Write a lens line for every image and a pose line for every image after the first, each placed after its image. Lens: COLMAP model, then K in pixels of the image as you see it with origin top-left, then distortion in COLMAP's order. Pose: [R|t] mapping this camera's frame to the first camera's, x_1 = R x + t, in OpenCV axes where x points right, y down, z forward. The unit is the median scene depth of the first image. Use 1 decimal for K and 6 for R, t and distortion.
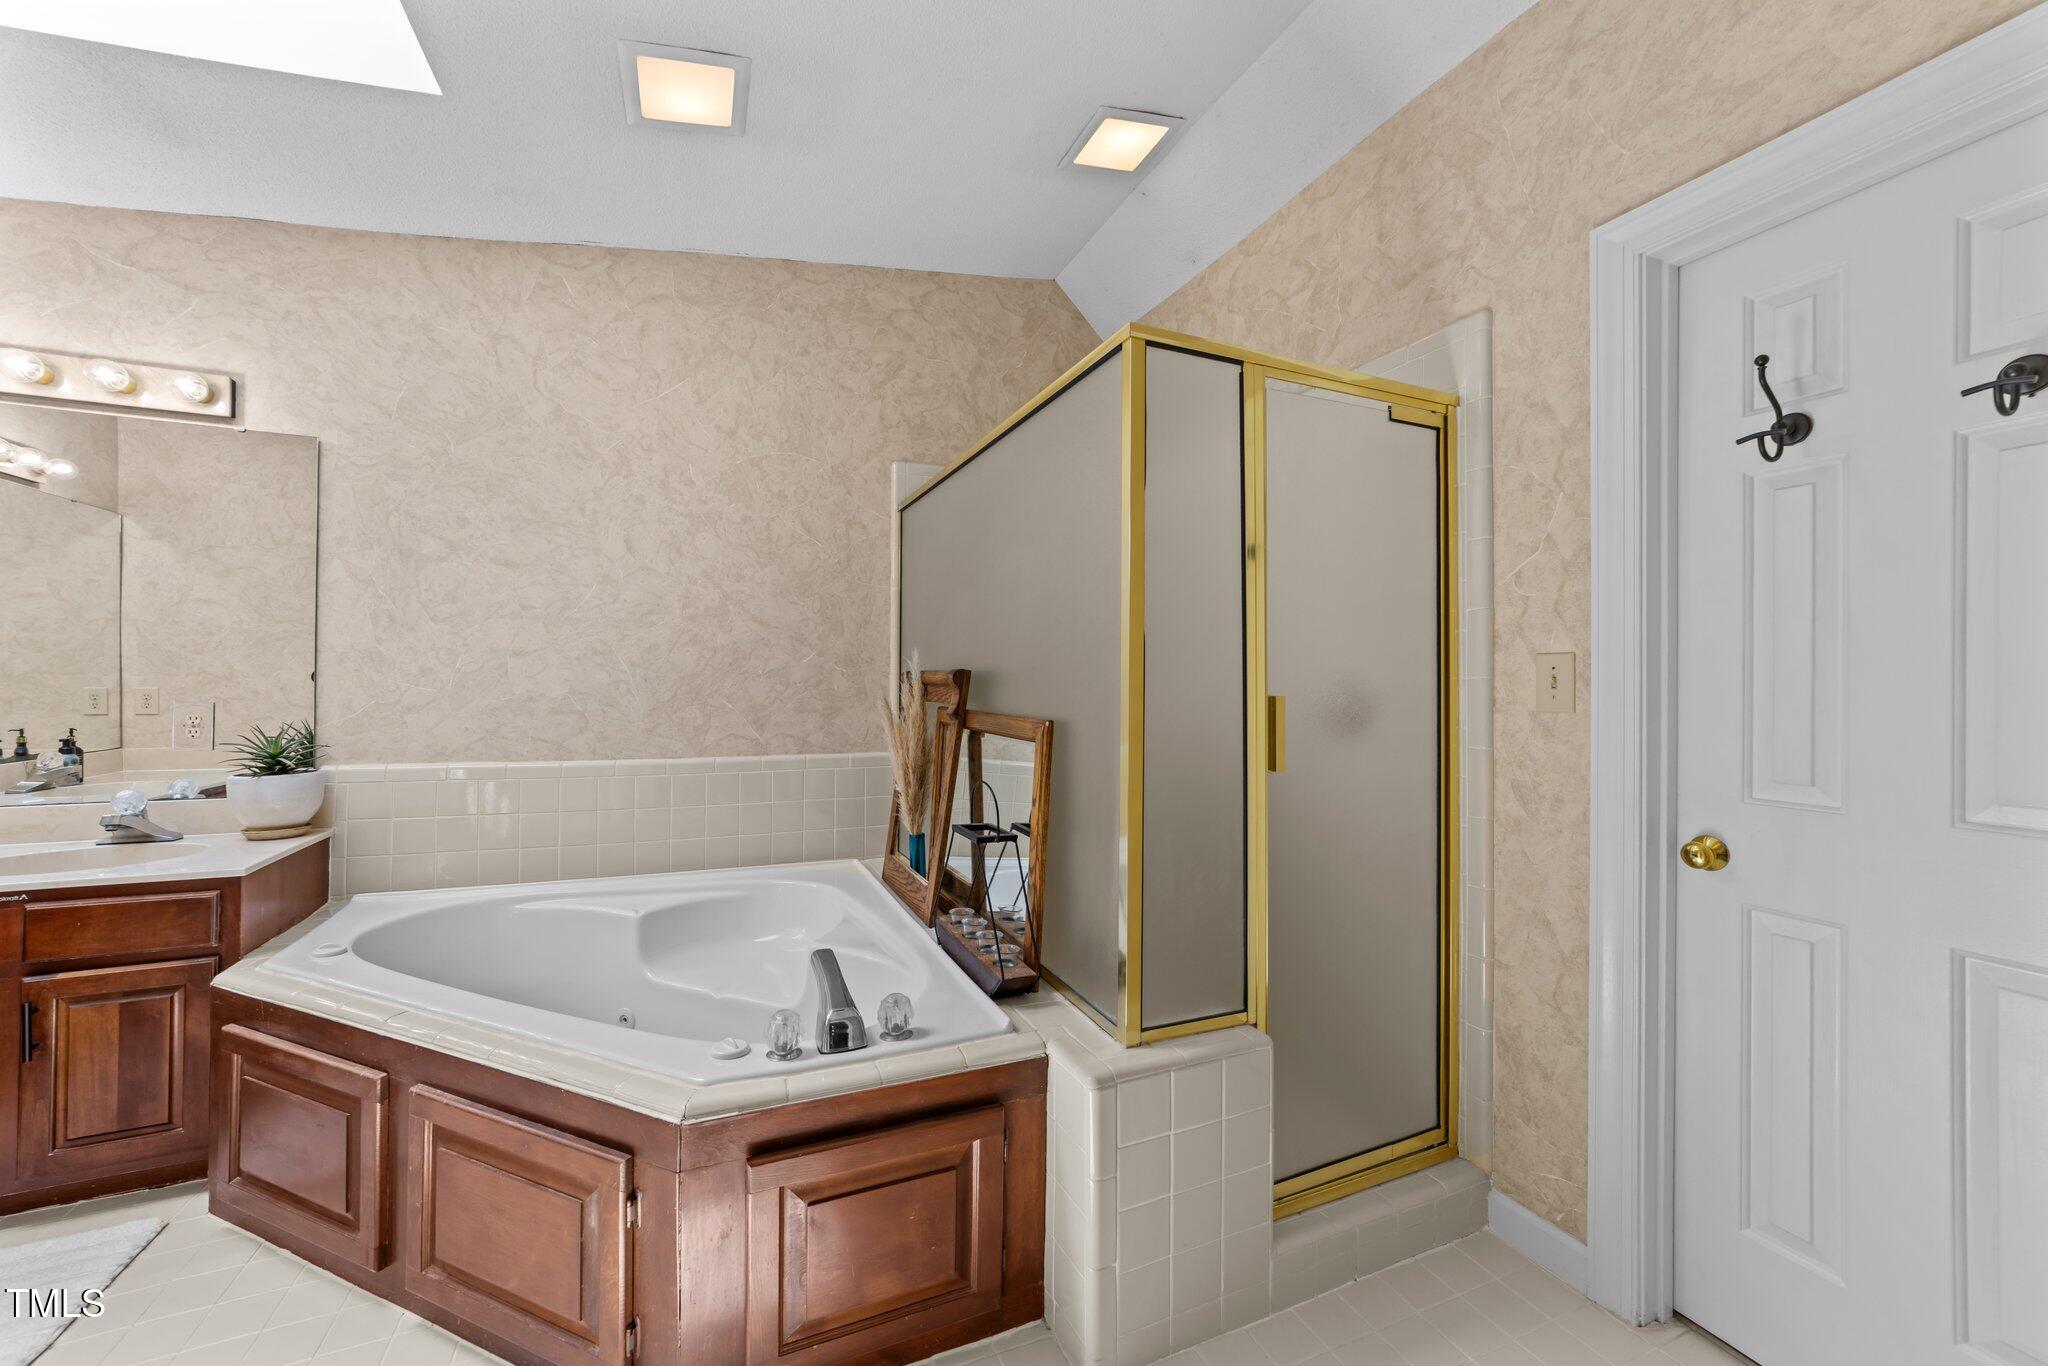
lens RADIAL K [[782.1, 0, 1027.5], [0, 782.1, 676.6], [0, 0, 1]] dist [-0.012845, 0.004435]
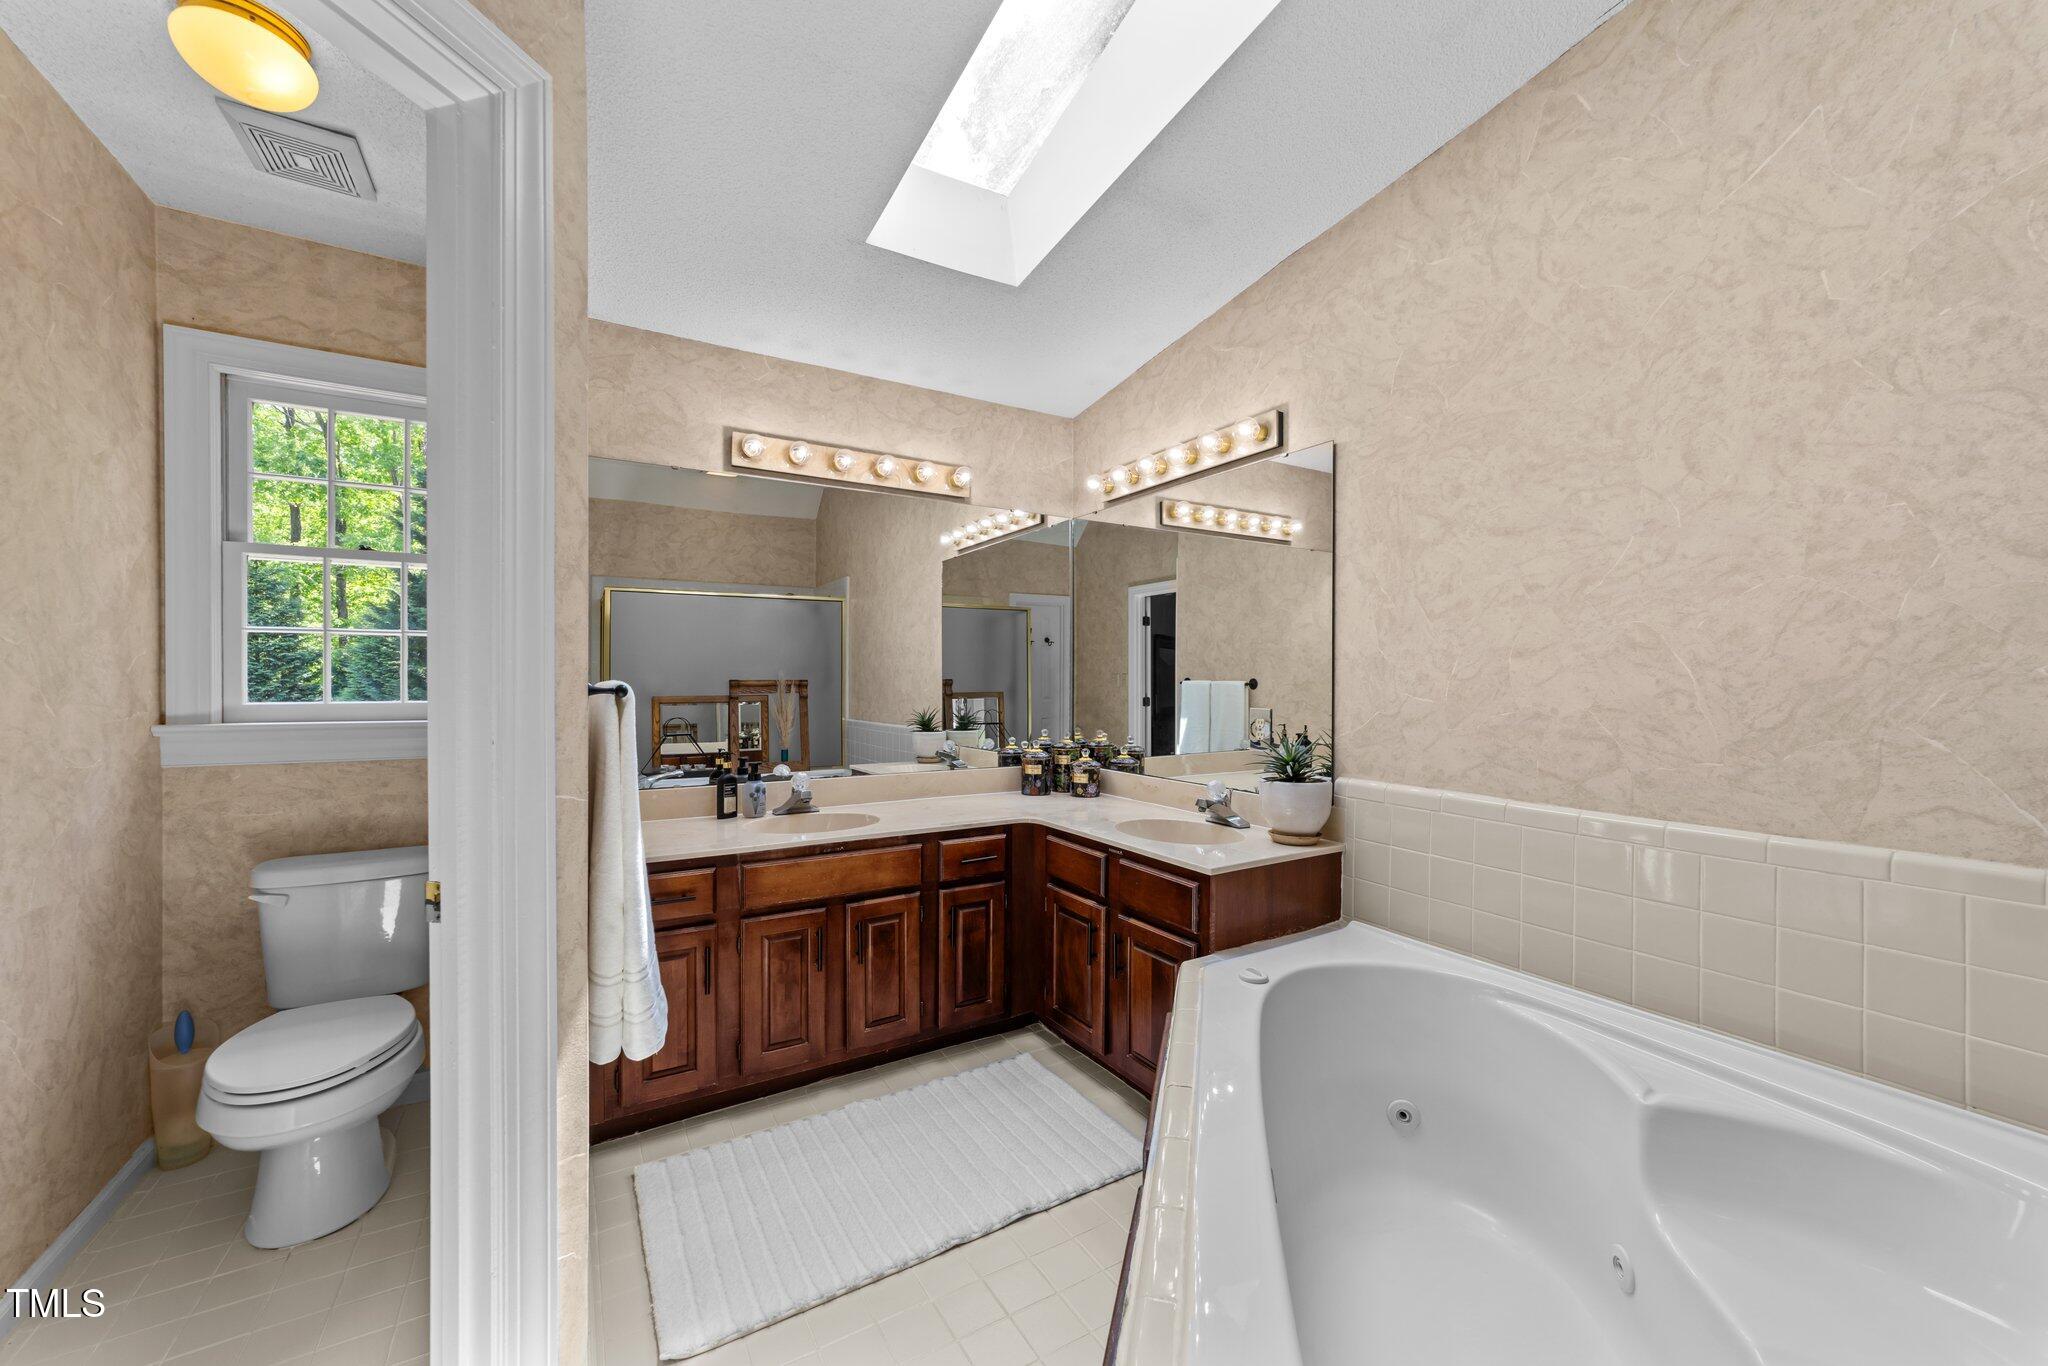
lens RADIAL K [[782.1, 0, 1019.6], [0, 782.1, 682.9], [0, 0, 1]] dist [-0.012845, 0.004435]
pose [[0.126469, -0.005258, -0.991957, 0.007924], [0.004891, 0.999977, -0.004677, -0.000357], [0.991959, -0.004260, 0.126492, 0.445387]]
